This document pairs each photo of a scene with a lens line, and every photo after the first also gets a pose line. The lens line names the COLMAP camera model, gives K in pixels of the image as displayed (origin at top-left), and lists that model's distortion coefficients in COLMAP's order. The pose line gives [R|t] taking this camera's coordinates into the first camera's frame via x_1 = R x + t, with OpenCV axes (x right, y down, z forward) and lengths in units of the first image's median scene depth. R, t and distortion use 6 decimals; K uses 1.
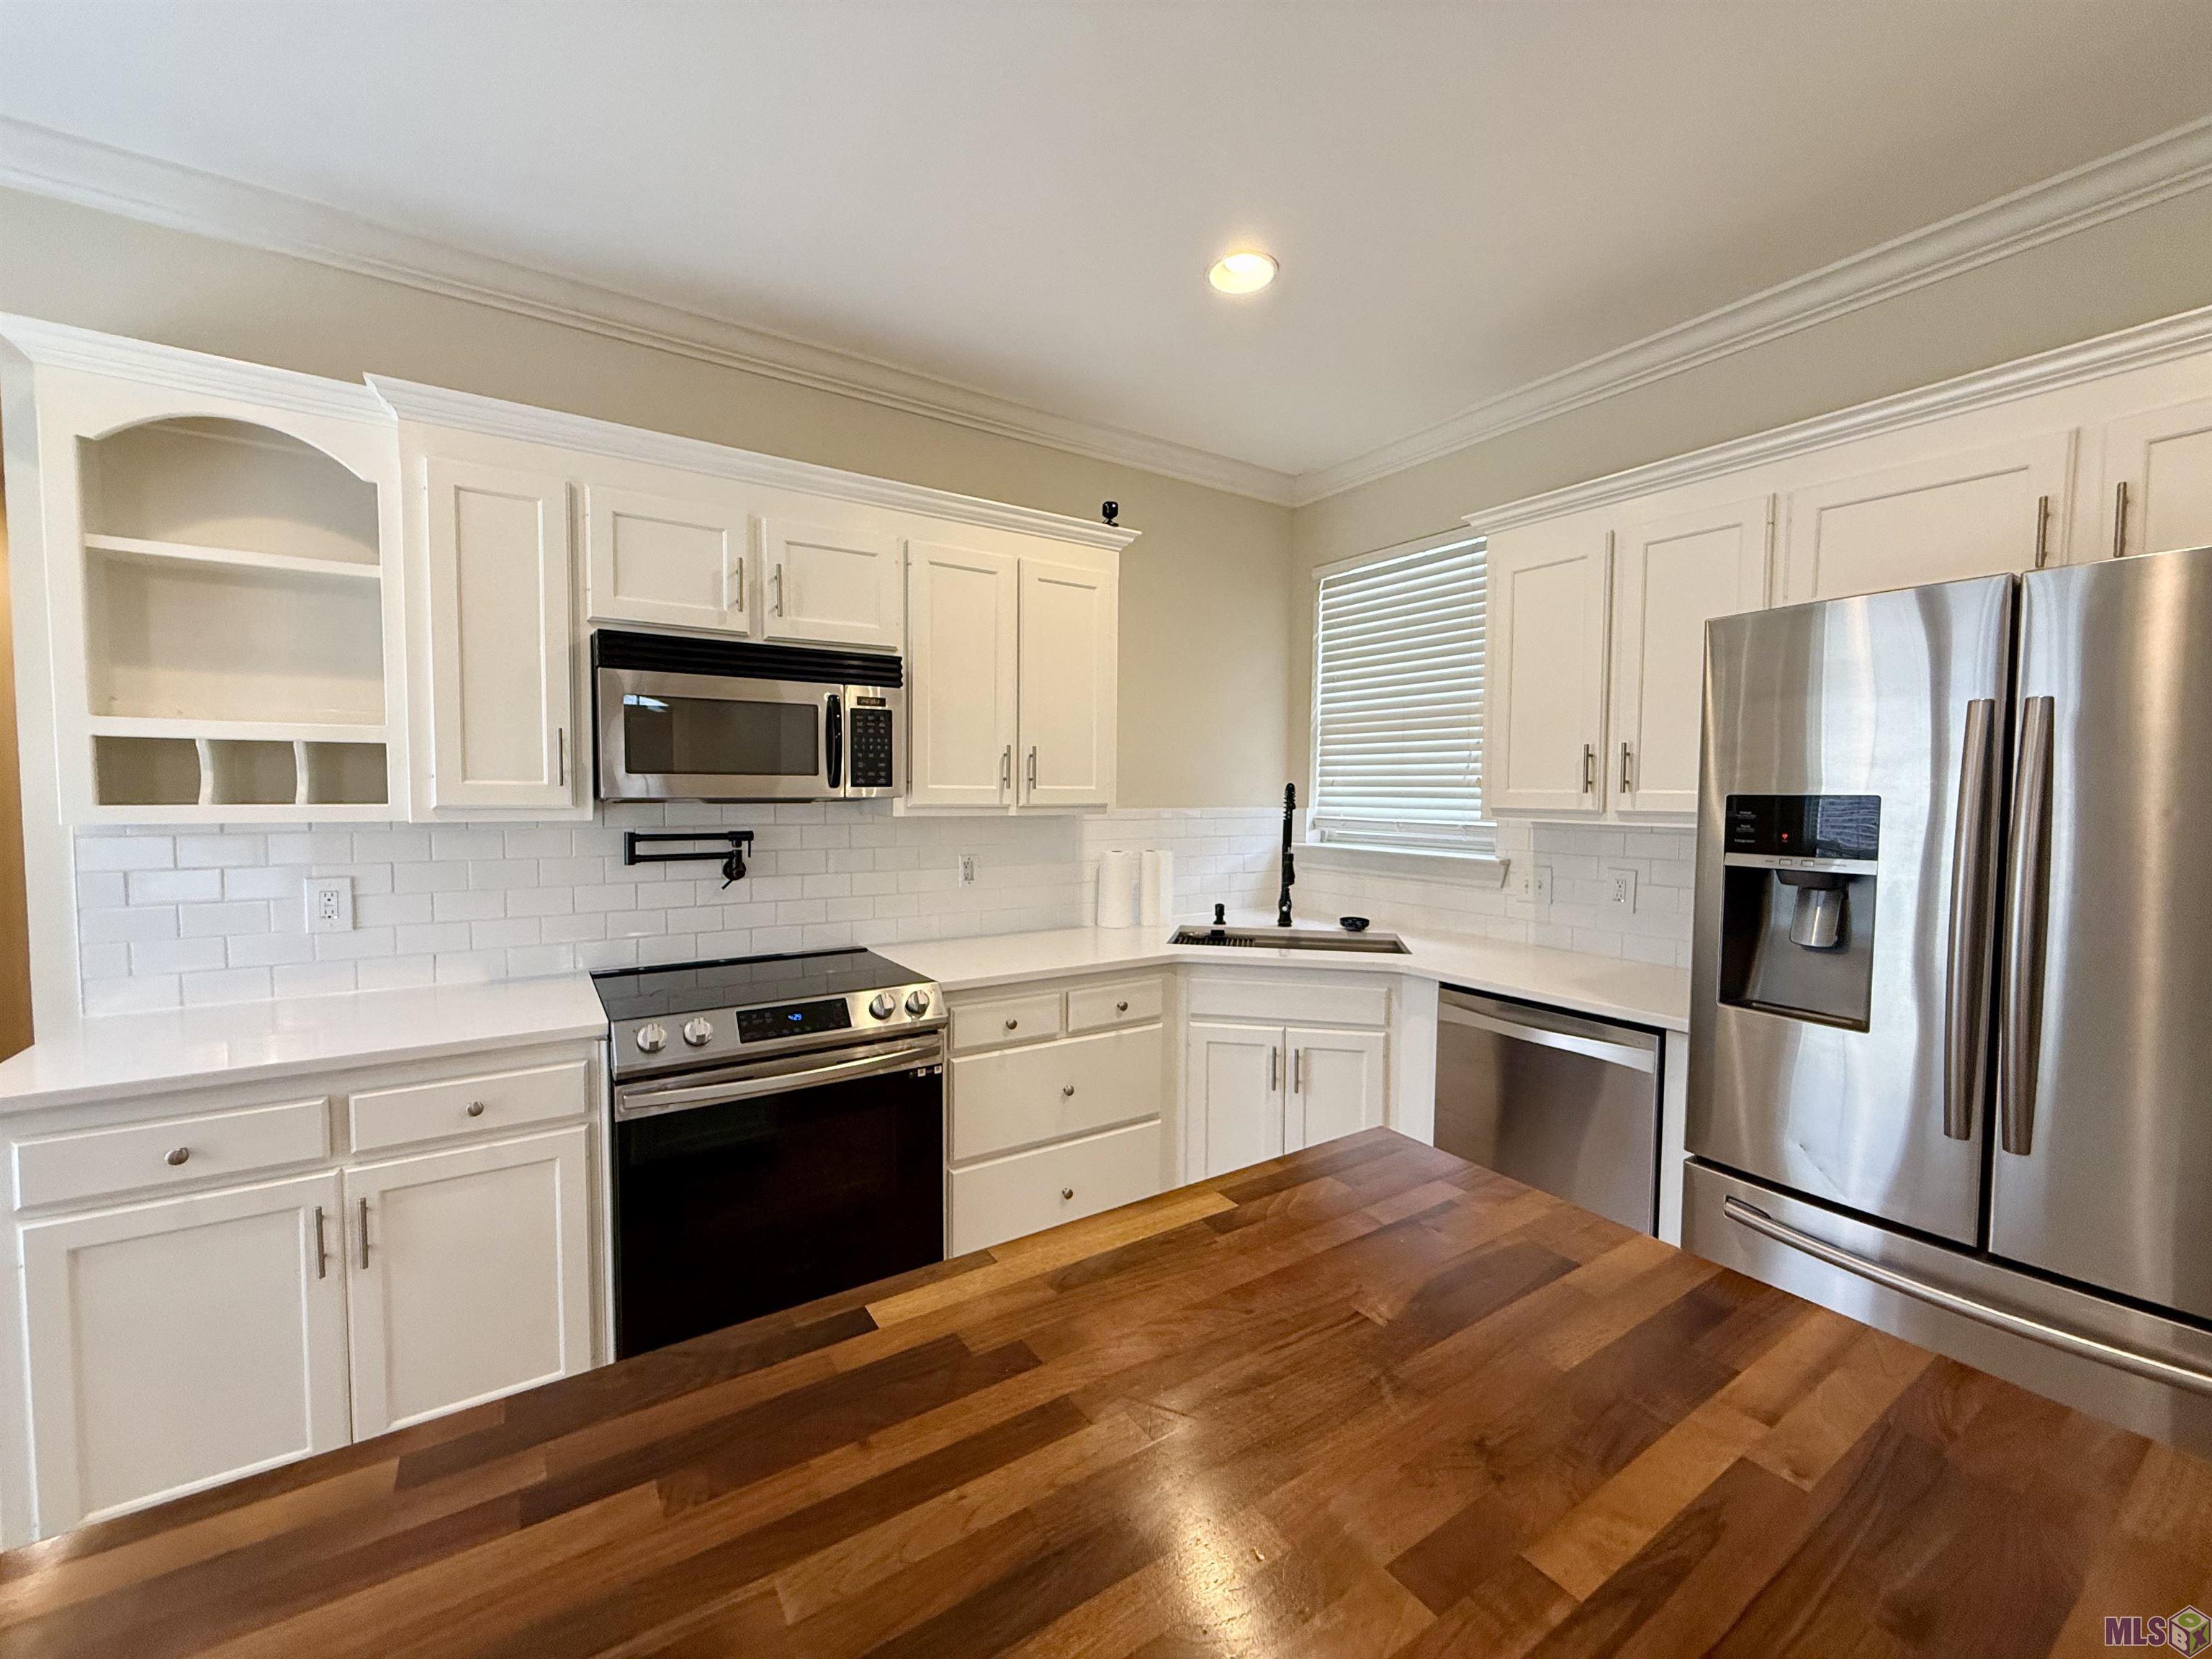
lens RADIAL K [[891.0, 0, 1102.0], [0, 891.0, 828.0], [0, 0, 1]] dist [0.003421, -0.000005]
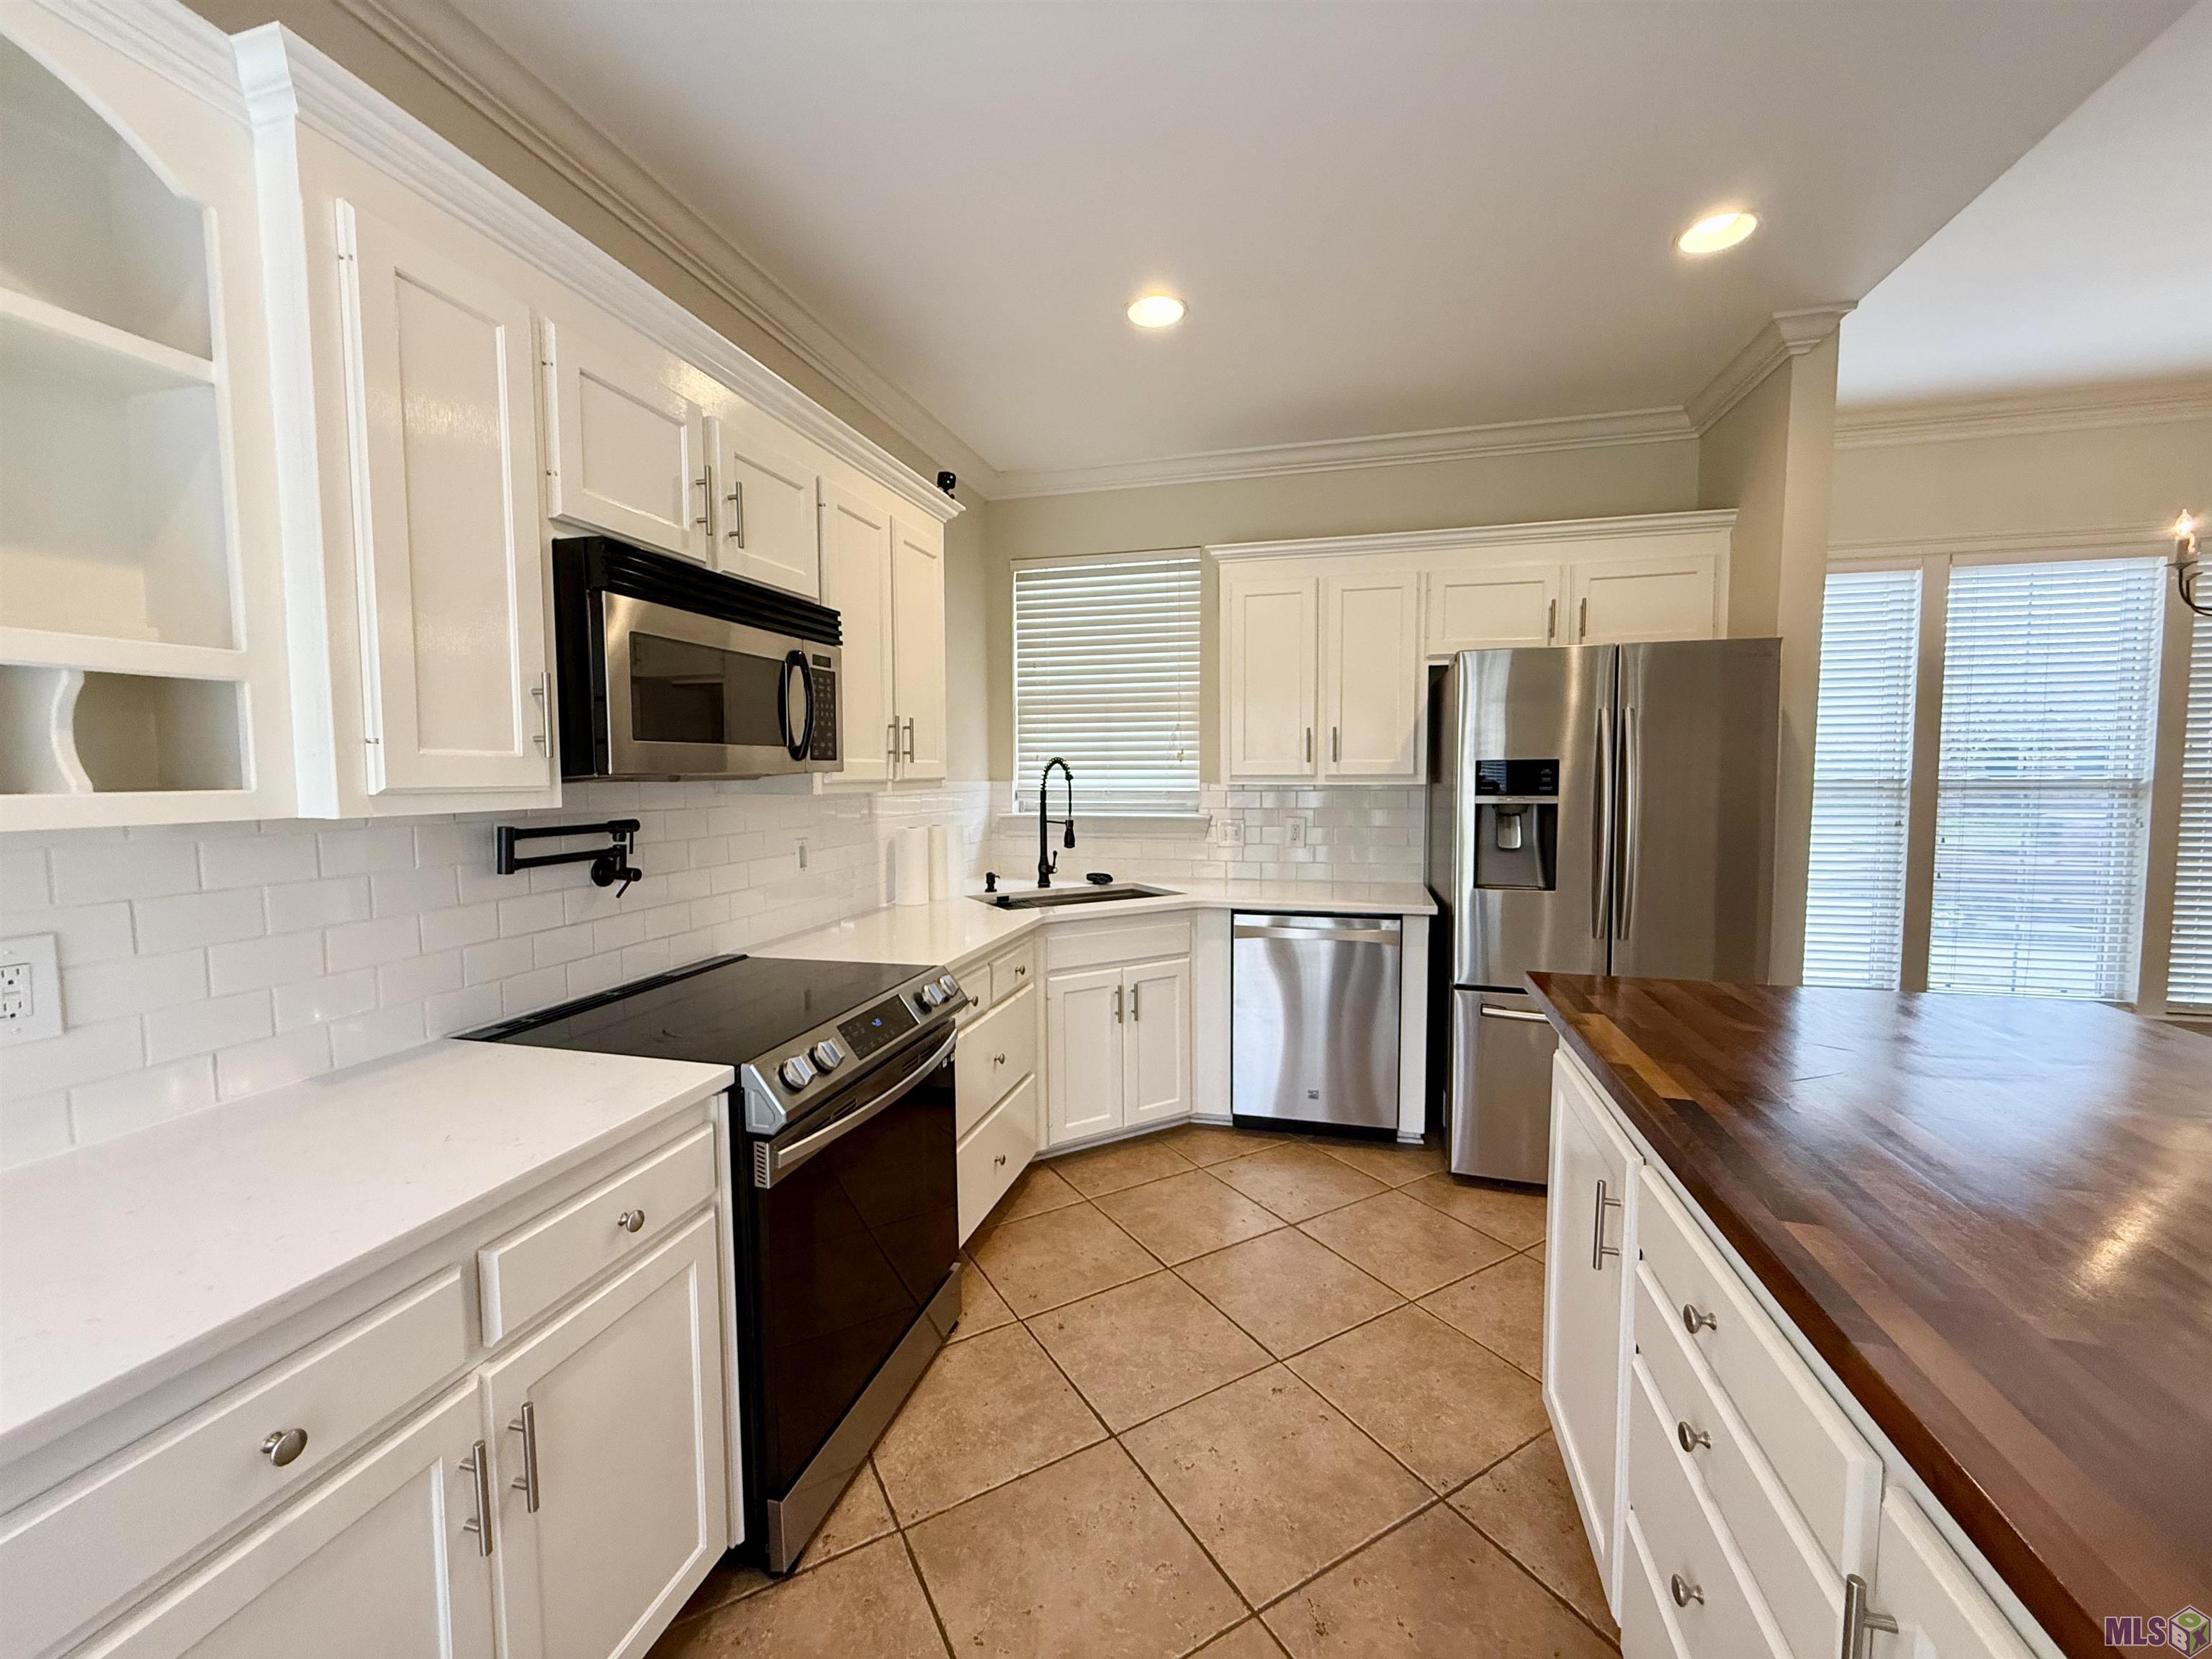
lens RADIAL K [[891.0, 0, 1106.2], [0, 891.0, 828.6], [0, 0, 1]] dist [0.003421, -0.000005]
pose [[0.740256, -0.055276, 0.670049, -0.635000], [0.040803, 0.998471, 0.037291, -0.000640], [-0.671086, -0.000265, 0.741380, 0.171912]]
